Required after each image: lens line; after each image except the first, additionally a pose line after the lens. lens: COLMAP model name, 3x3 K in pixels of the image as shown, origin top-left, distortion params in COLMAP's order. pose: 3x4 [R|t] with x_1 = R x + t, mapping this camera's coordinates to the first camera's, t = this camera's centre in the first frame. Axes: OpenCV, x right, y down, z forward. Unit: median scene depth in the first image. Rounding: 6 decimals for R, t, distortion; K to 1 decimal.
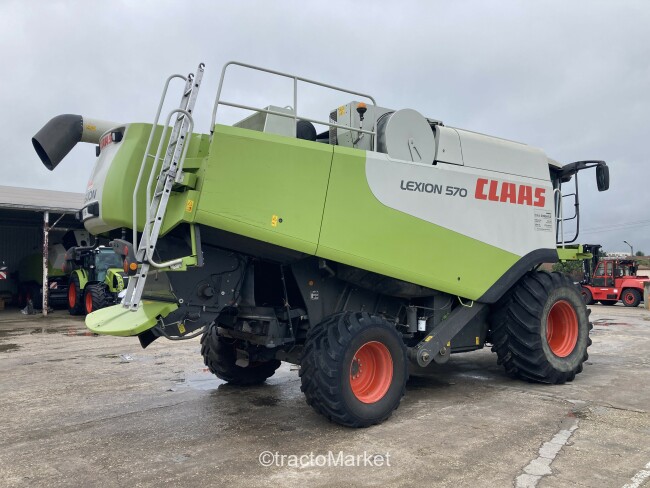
lens RADIAL K [[539.1, 0, 324.1], [0, 539.1, 245.0], [0, 0, 1]] dist [0.020421, -0.013094]
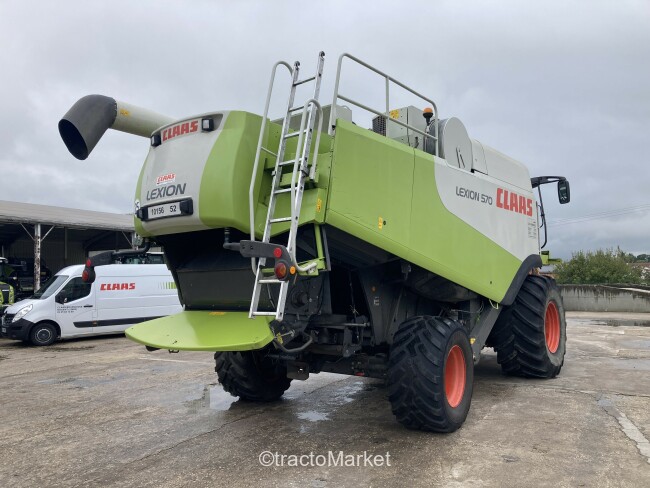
lens RADIAL K [[539.1, 0, 322.5], [0, 539.1, 243.8], [0, 0, 1]] dist [0.020421, -0.013094]
pose [[0.958138, 0.005919, 0.286247, -0.391201], [-0.000127, 0.999795, -0.020247, 0.009469], [-0.286308, 0.019363, 0.957942, 0.093313]]
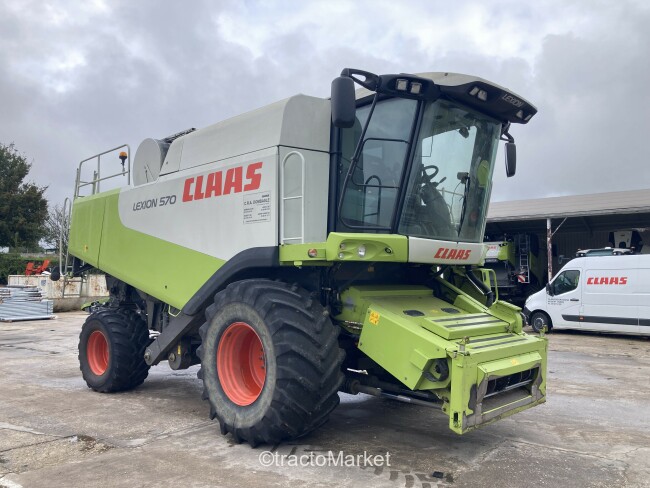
lens RADIAL K [[539.1, 0, 322.1], [0, 539.1, 245.8], [0, 0, 1]] dist [0.020421, -0.013094]
pose [[0.168196, -0.054093, -0.984268, 1.386366], [0.053369, 0.997528, -0.045702, 0.050823], [0.984308, -0.044842, 0.170667, 1.199424]]
